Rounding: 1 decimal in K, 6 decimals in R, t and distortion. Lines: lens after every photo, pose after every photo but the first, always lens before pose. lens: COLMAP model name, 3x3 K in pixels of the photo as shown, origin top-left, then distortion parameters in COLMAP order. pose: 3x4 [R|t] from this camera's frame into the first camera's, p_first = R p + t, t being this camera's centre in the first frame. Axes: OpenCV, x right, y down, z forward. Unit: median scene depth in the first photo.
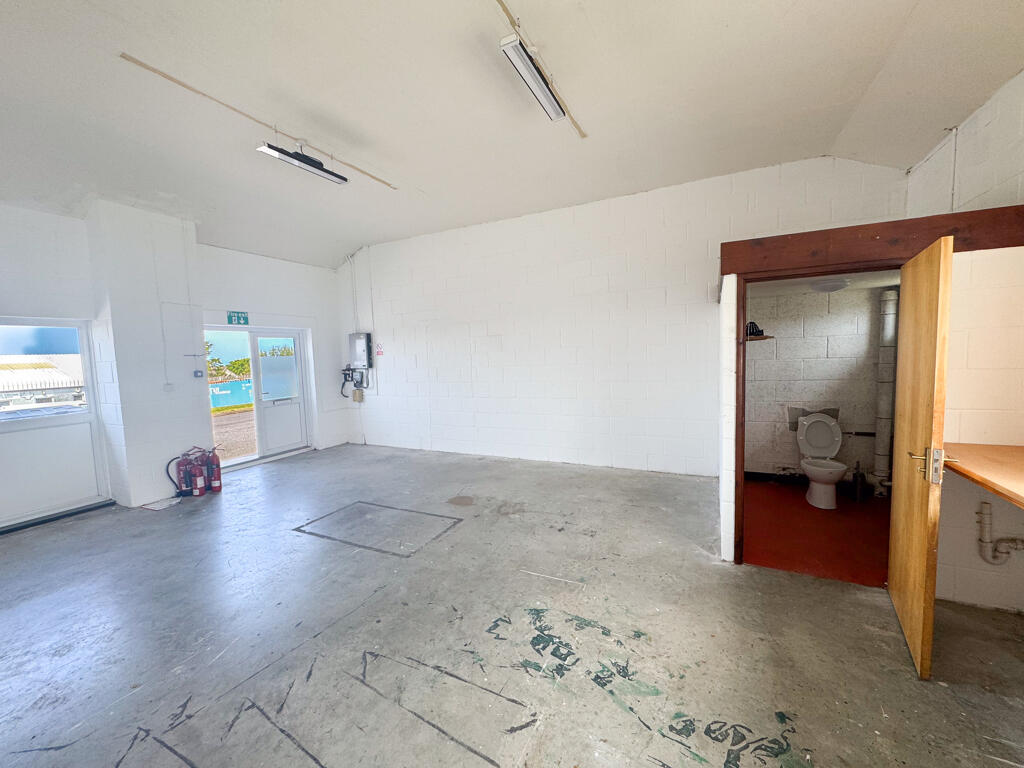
lens RADIAL K [[409.3, 0, 513.3], [0, 409.3, 385.2], [0, 0, 1]] dist [-0.003196, 0.000070]
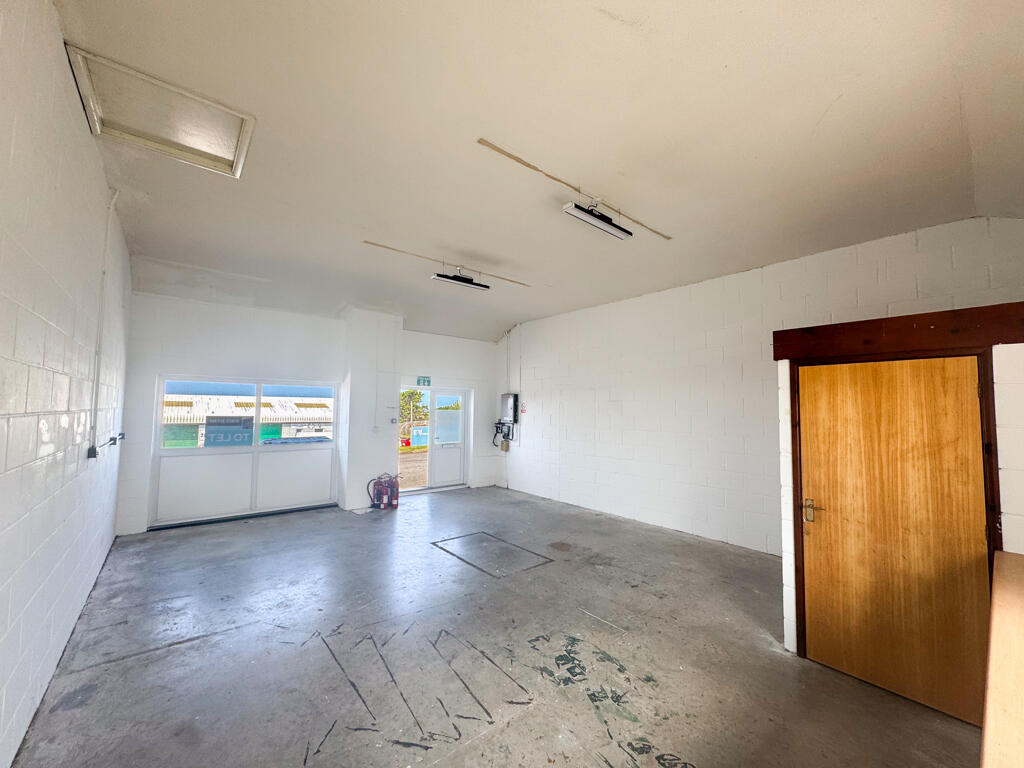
lens RADIAL K [[409.3, 0, 513.3], [0, 409.3, 385.2], [0, 0, 1]] dist [-0.003196, 0.000070]
pose [[0.911273, 0.022008, -0.411215, 0.226405], [-0.077024, 0.990057, -0.117702, -0.018753], [0.404536, 0.138932, 0.903907, -0.157959]]
